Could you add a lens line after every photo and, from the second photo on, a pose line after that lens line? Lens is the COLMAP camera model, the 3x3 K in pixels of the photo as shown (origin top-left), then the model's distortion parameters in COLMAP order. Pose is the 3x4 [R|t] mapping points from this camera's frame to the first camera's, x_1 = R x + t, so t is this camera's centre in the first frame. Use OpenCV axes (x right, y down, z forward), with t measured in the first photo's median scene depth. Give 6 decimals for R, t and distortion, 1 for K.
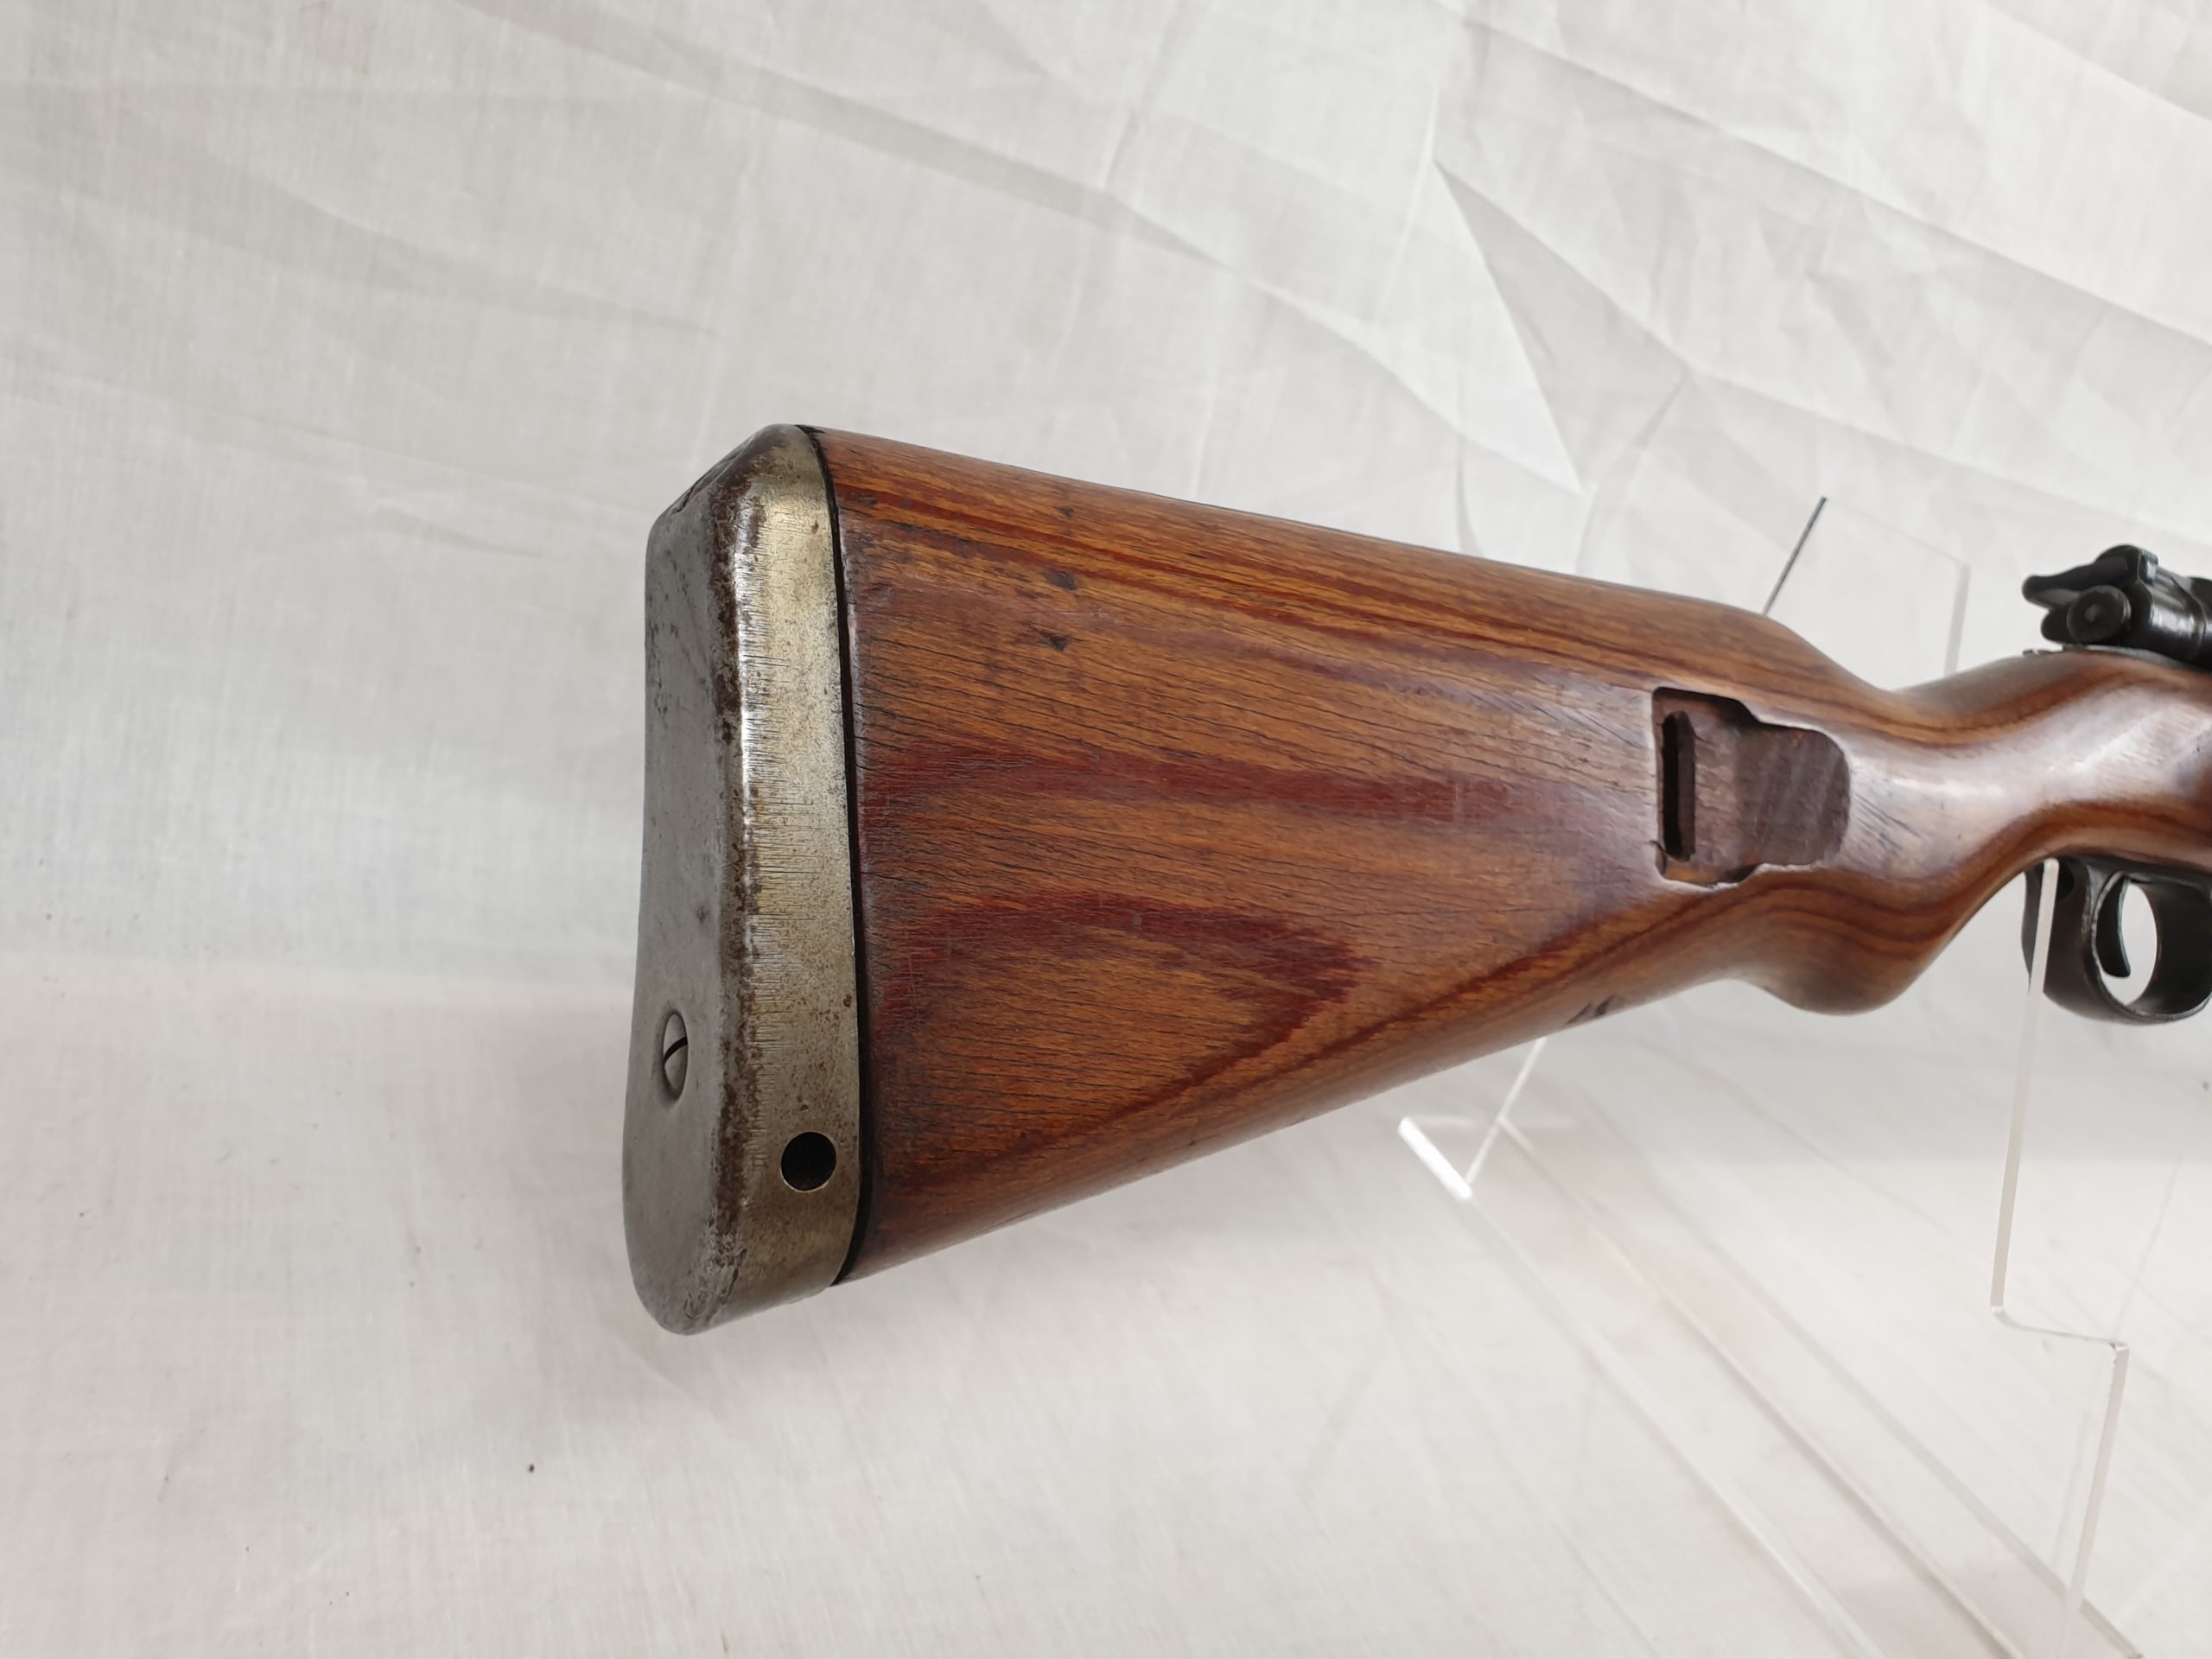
lens RADIAL K [[1748.7, 0, 1083.9], [0, 1748.7, 833.2], [0, 0, 1]] dist [-0.026236, 0.039160]
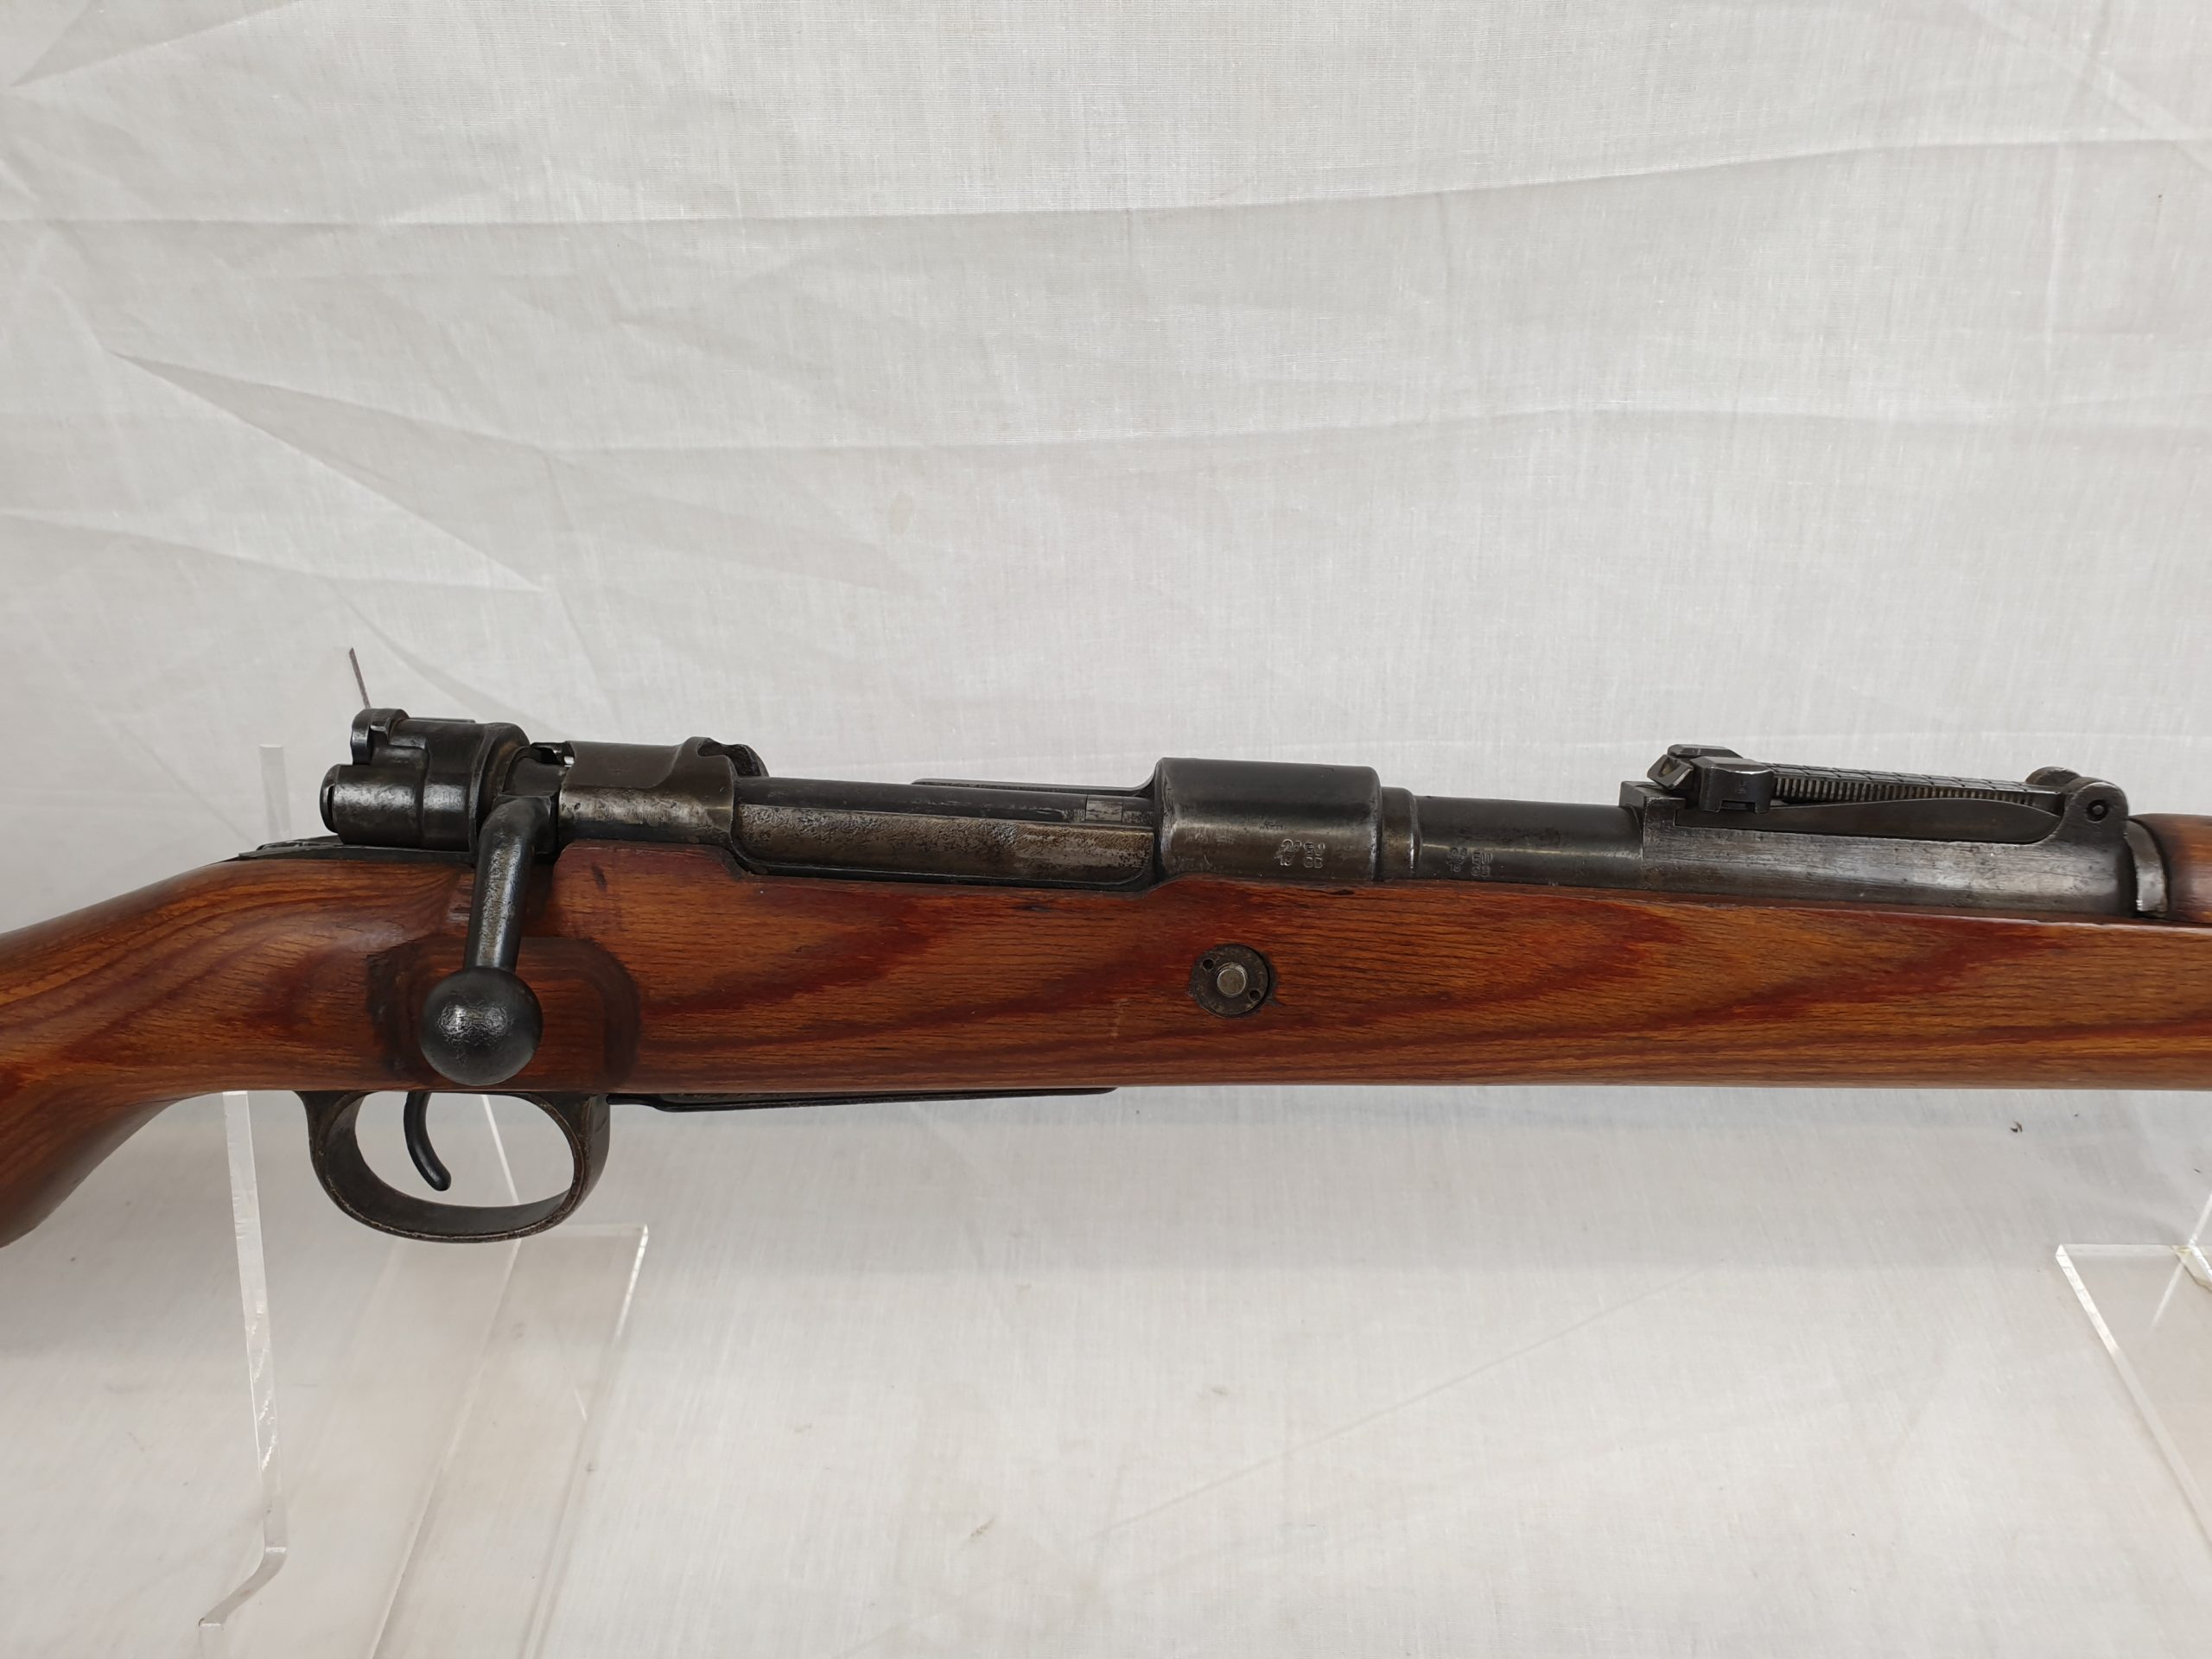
lens RADIAL K [[1708.0, 0, 1100.2], [0, 1708.0, 812.3], [0, 0, 1]] dist [-0.014041, 0.024025]
pose [[0.843427, -0.052562, -0.534667, 1.397571], [0.107231, 0.991648, 0.071669, -0.144946], [0.526434, -0.117781, 0.842019, 0.490261]]
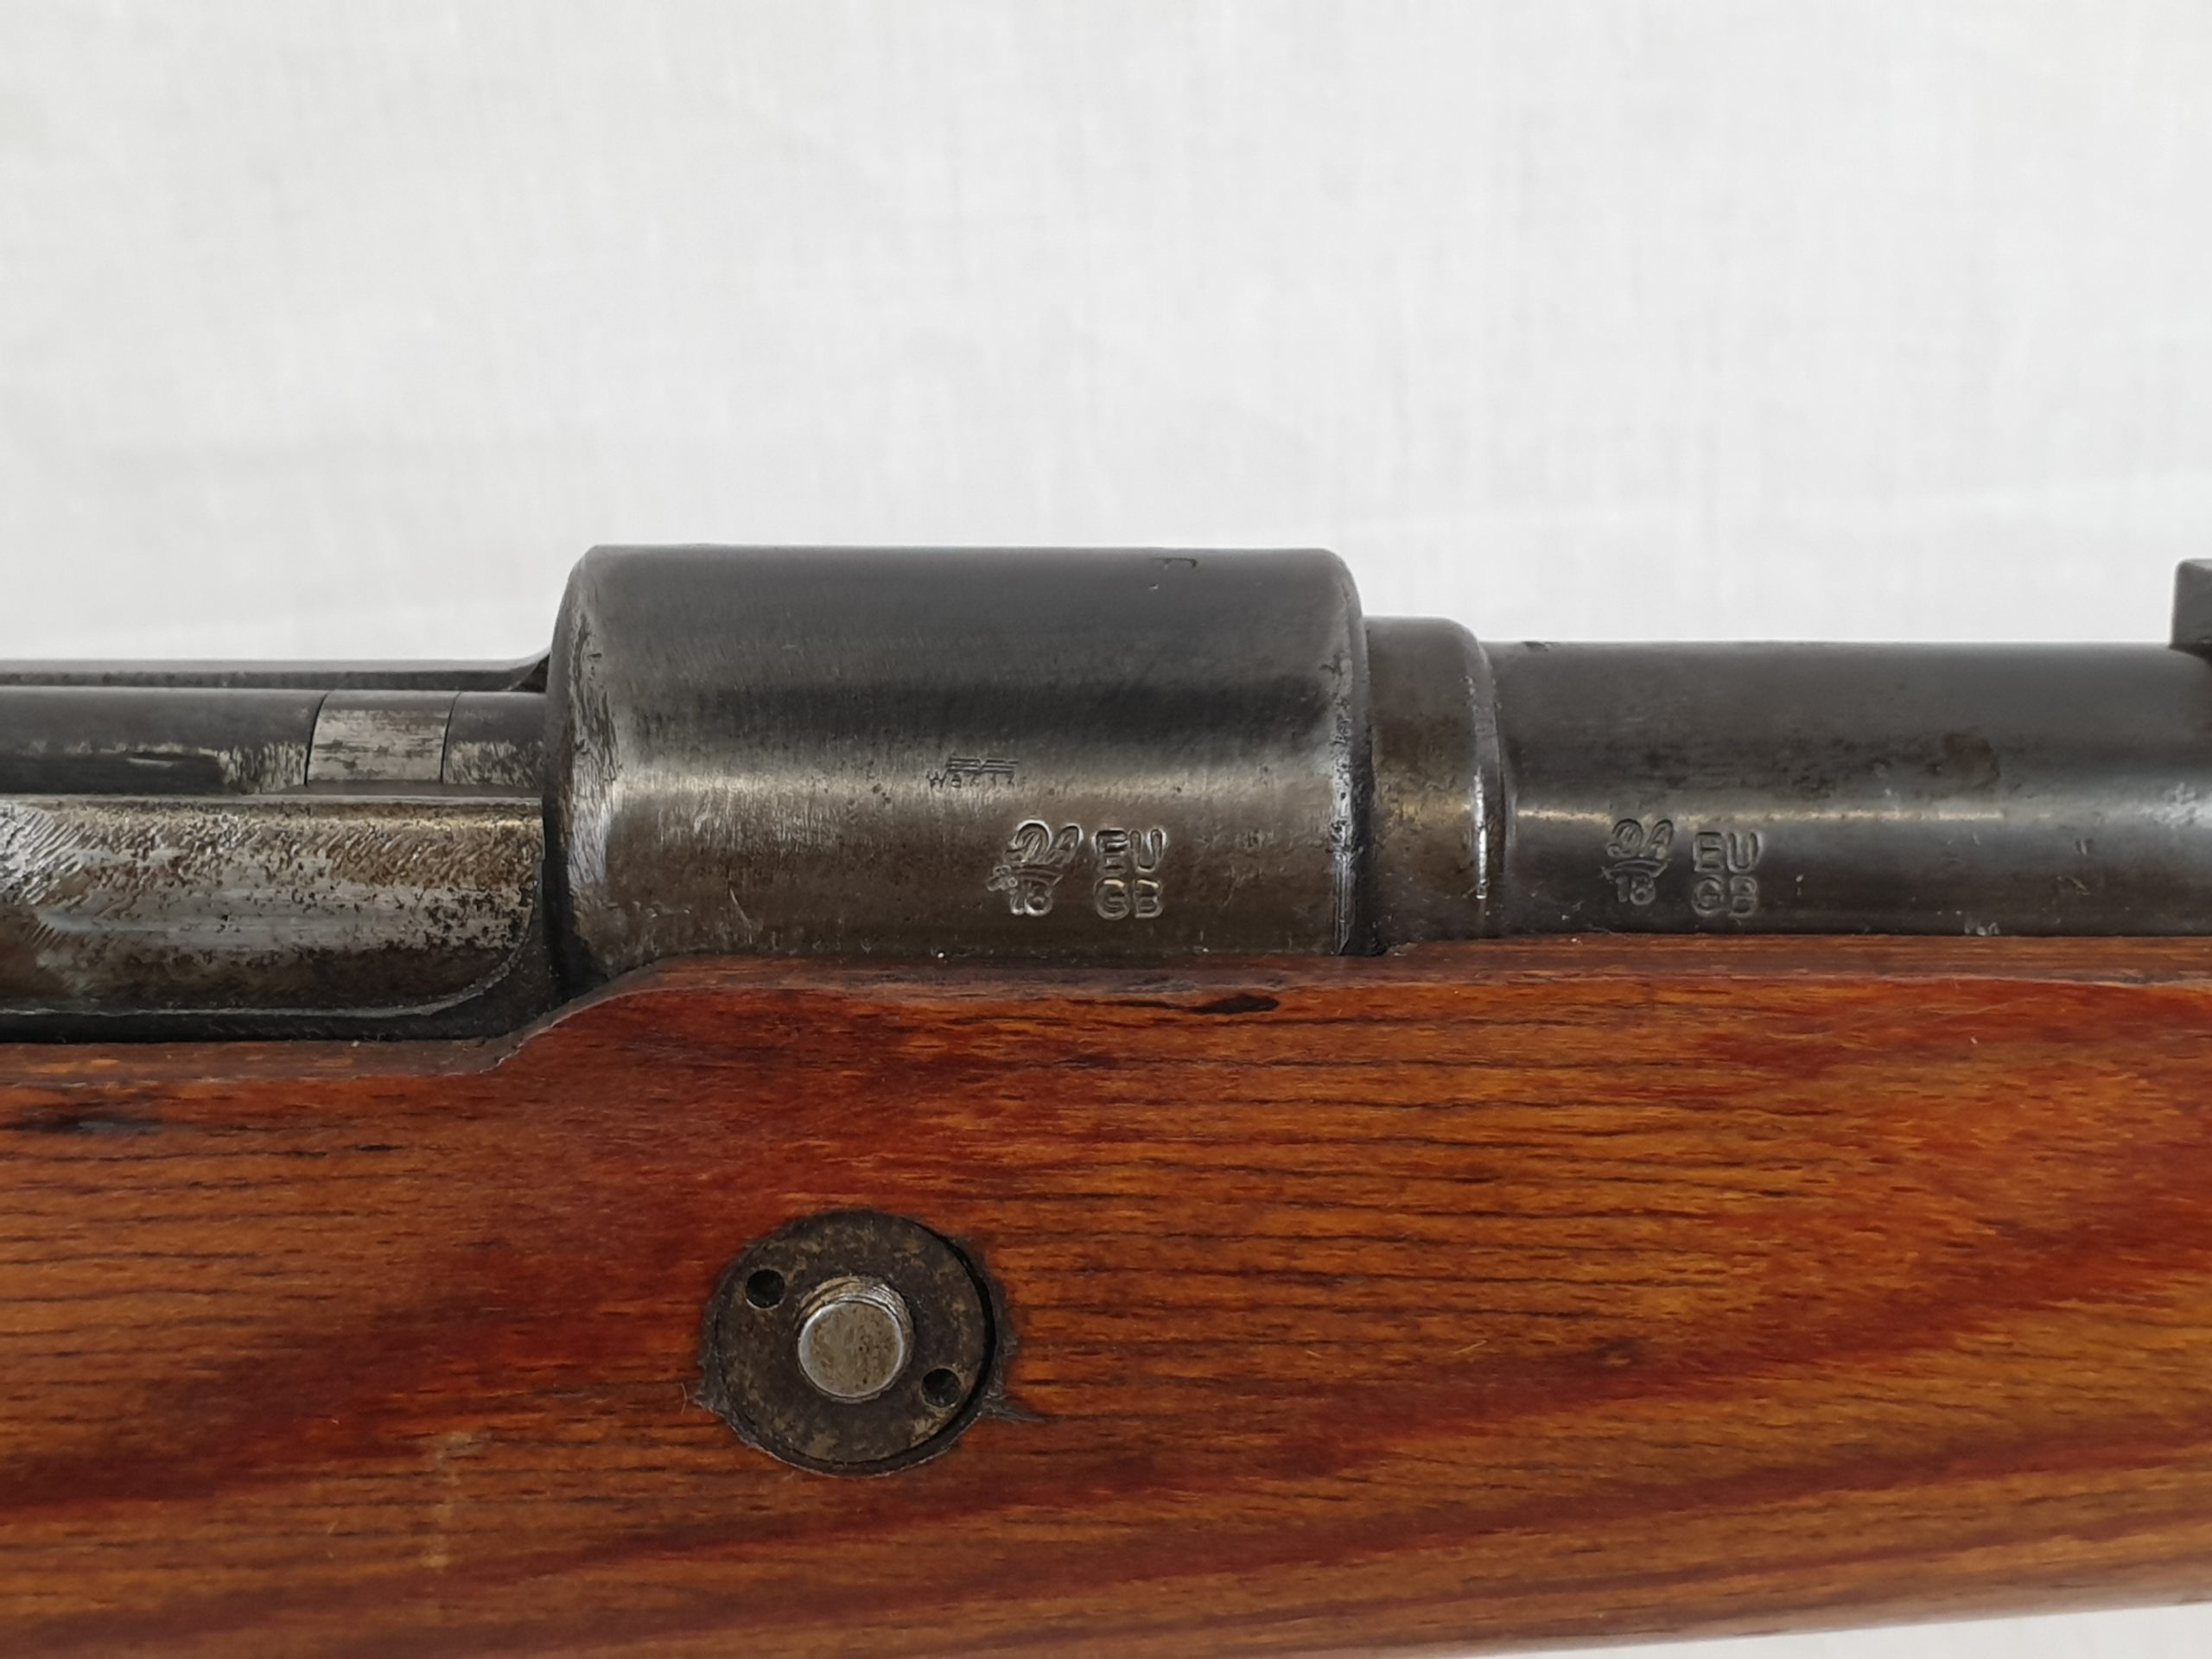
lens RADIAL K [[3217.7, 0, 1082.9], [0, 3217.7, 840.3], [0, 0, 1]] dist [0.207667, -0.806921]
pose [[0.878562, -0.076273, -0.471498, 1.241237], [0.147172, 0.982366, 0.115316, -0.109140], [0.454388, -0.170704, 0.874295, 0.856549]]
